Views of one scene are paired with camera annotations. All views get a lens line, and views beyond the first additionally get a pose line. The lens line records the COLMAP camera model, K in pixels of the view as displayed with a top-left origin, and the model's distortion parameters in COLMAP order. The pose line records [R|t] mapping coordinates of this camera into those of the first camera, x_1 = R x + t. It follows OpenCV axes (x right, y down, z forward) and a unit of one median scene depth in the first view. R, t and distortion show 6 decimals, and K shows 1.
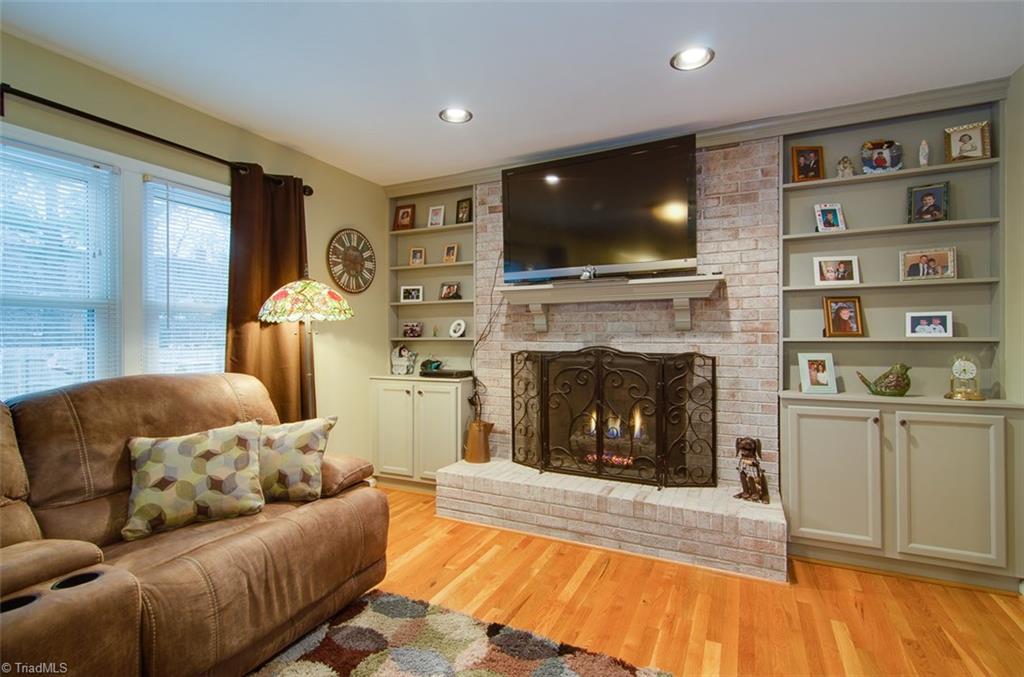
lens RADIAL K [[485.5, 0, 511.2], [0, 485.5, 340.8], [0, 0, 1]] dist [0.021281, -0.013336]
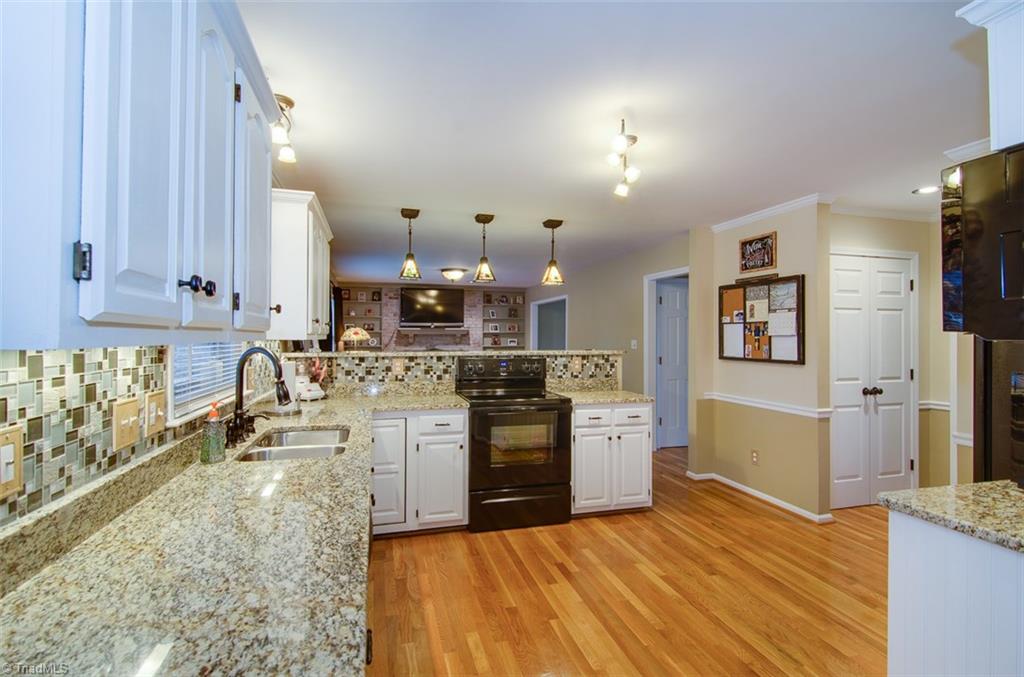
lens RADIAL K [[485.5, 0, 511.2], [0, 485.5, 340.8], [0, 0, 1]] dist [0.021281, -0.013336]
pose [[0.748838, 0.000187, 0.662753, -1.629743], [0.001872, 0.999995, -0.002398, -0.031971], [-0.662750, 0.003037, 0.748835, -1.794044]]
